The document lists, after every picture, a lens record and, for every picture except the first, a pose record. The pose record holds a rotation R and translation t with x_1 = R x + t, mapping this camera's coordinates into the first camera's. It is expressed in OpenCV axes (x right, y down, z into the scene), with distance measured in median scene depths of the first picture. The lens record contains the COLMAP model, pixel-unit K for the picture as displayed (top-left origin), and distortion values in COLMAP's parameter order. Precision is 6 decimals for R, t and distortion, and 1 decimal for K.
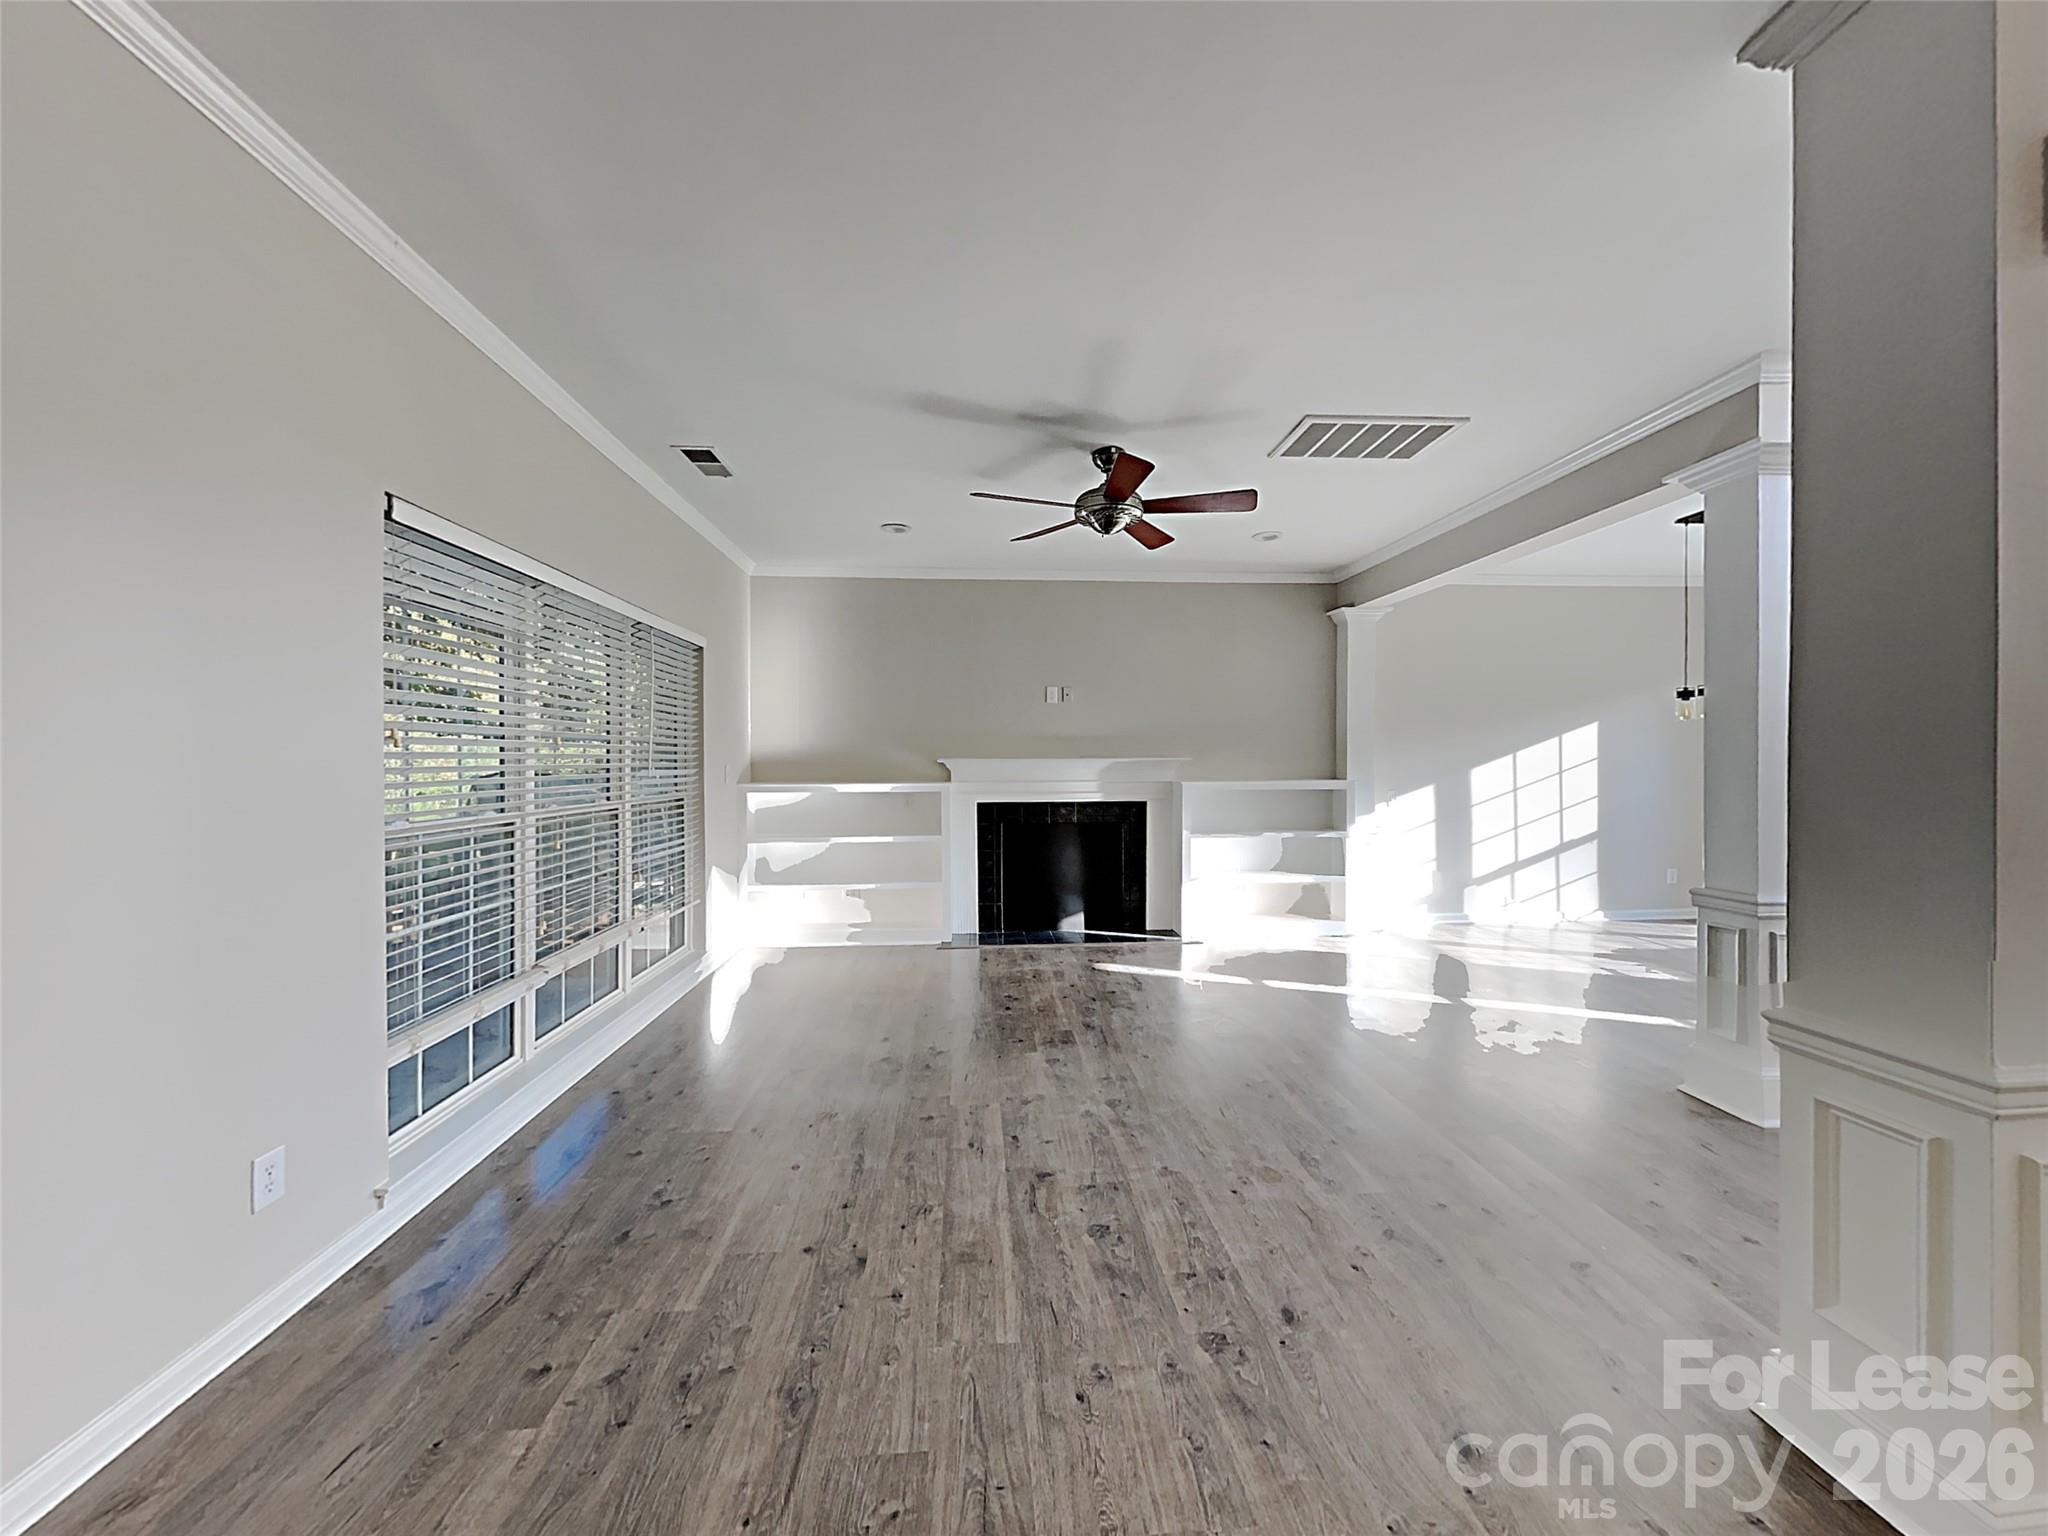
lens RADIAL K [[772.0, 0, 1029.0], [0, 772.0, 761.1], [0, 0, 1]] dist [0.000029, 0.000192]
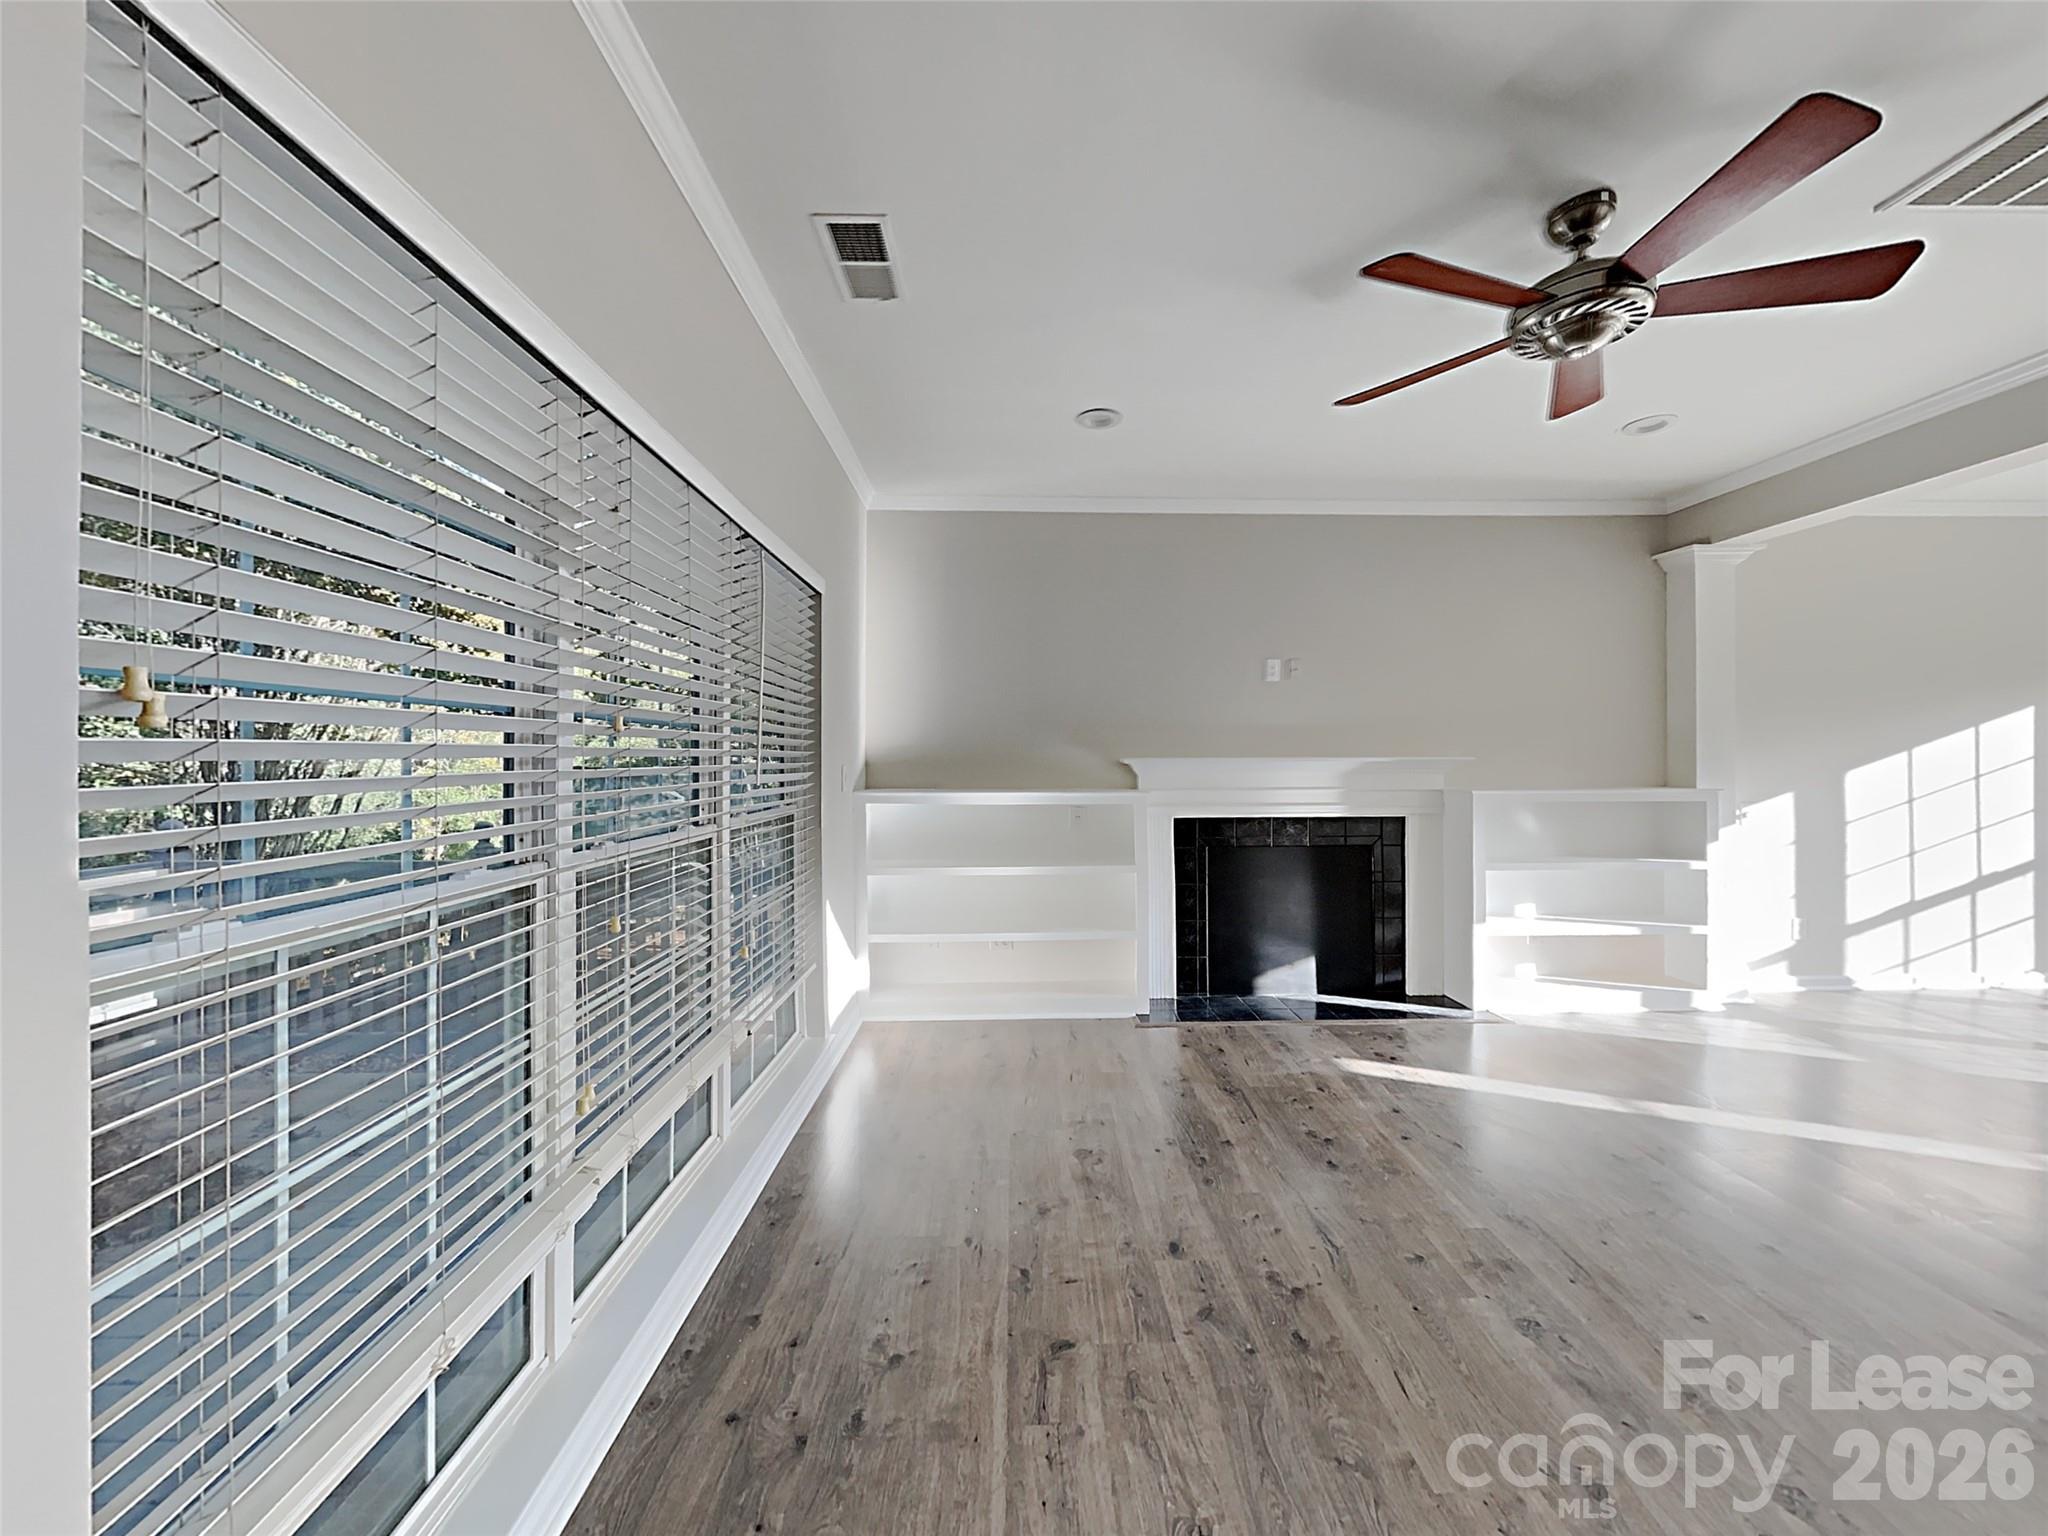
lens RADIAL K [[772.0, 0, 1035.3], [0, 772.0, 751.5], [0, 0, 1]] dist [0.000029, 0.000192]
pose [[0.999327, -0.000643, -0.036672, -0.170213], [0.000211, 0.999930, -0.011792, -0.000516], [0.036677, 0.011776, 0.999258, 0.267610]]
